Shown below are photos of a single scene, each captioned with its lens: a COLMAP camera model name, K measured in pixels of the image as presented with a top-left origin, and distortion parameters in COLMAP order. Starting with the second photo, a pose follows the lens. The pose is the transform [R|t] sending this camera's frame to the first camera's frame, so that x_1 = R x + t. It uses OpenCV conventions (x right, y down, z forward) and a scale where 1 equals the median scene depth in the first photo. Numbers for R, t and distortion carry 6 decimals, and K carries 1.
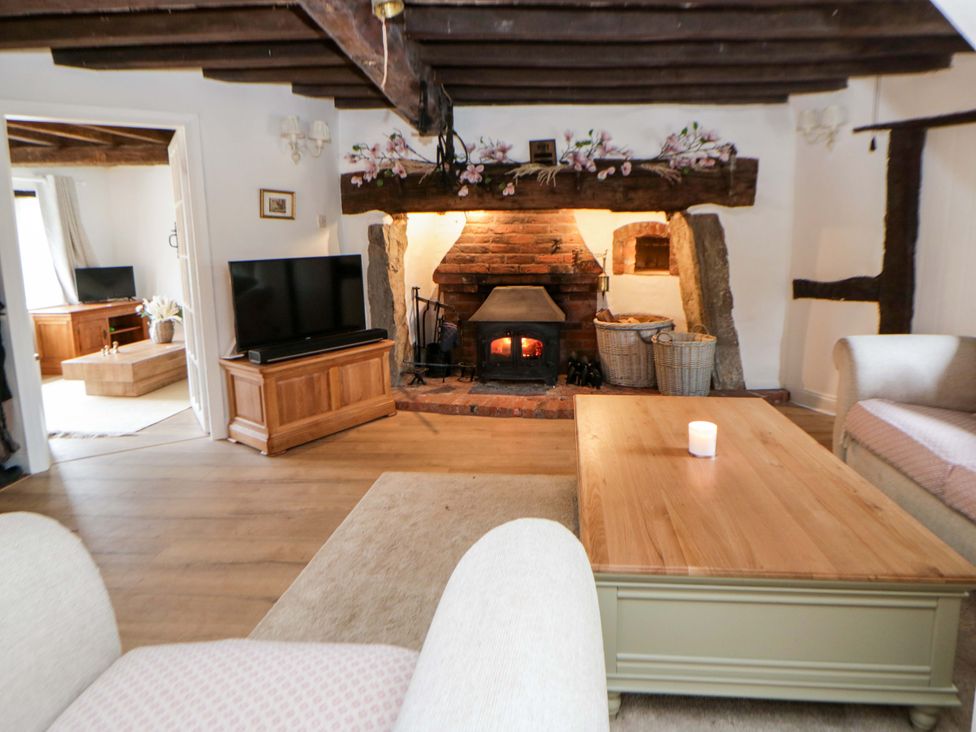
lens RADIAL K [[570.4, 0, 518.0], [0, 570.4, 326.4], [0, 0, 1]] dist [-0.005789, -0.002232]
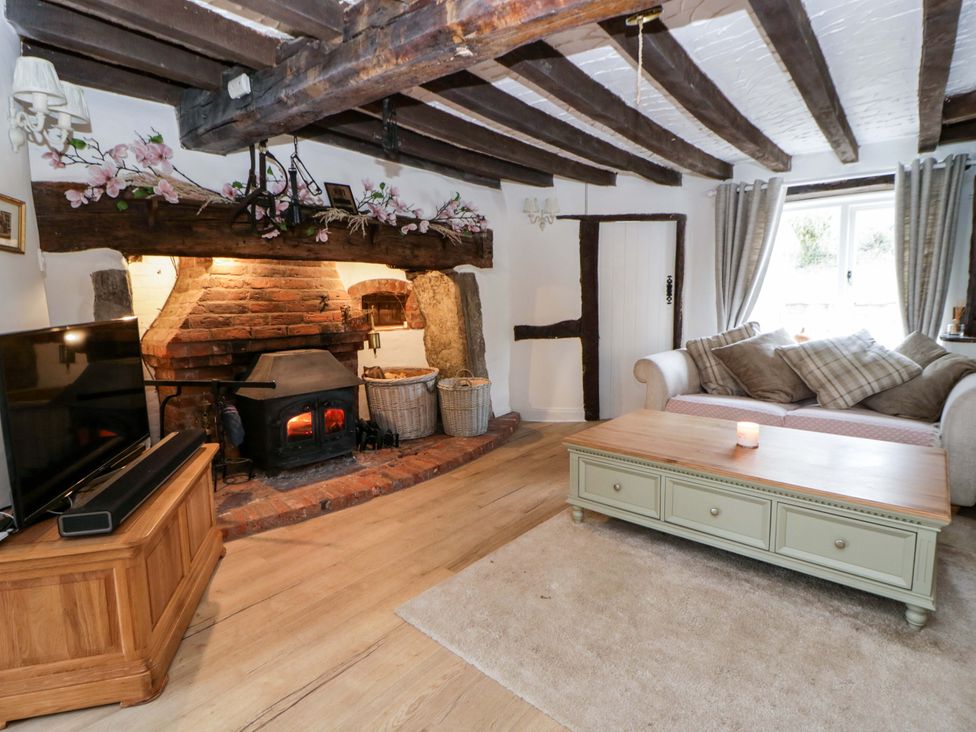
lens RADIAL K [[504.7, 0, 501.5], [0, 504.7, 349.7], [0, 0, 1]] dist [0.000548, -0.014711]
pose [[0.591790, -0.083743, 0.801730, -0.456355], [0.132423, 0.991176, 0.005784, -0.039610], [-0.795141, 0.102745, 0.597658, 0.345539]]
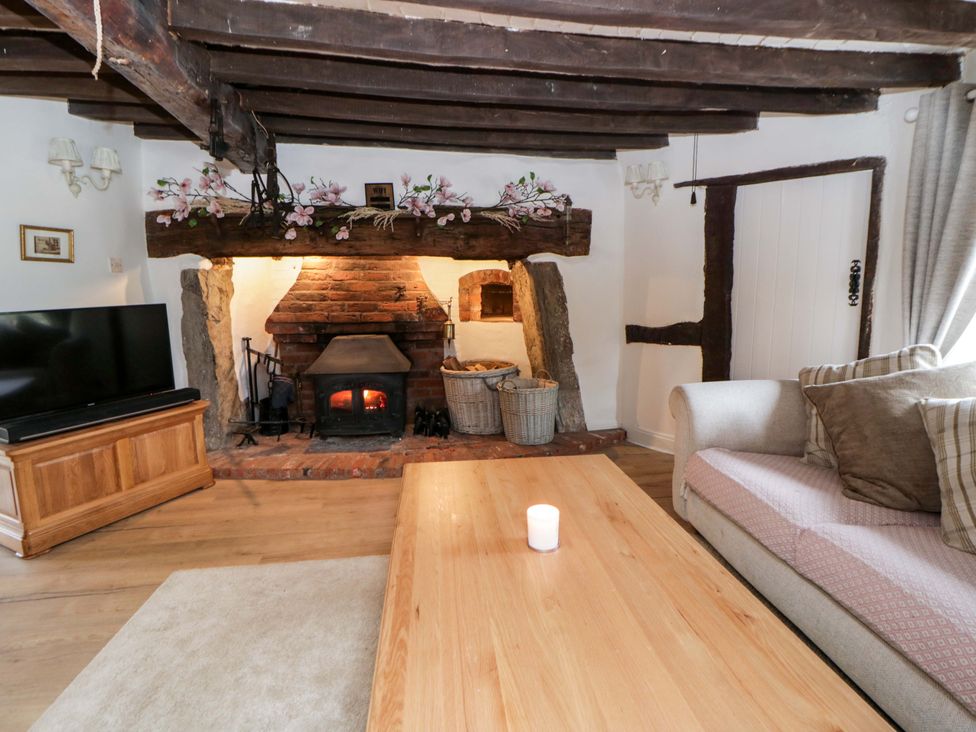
lens RADIAL K [[504.7, 0, 501.5], [0, 504.7, 349.7], [0, 0, 1]] dist [0.000548, -0.014711]
pose [[0.975788, -0.023846, 0.217415, 0.052151], [0.029619, 0.999289, -0.023329, -0.021668], [-0.216704, 0.029204, 0.975800, 0.135575]]
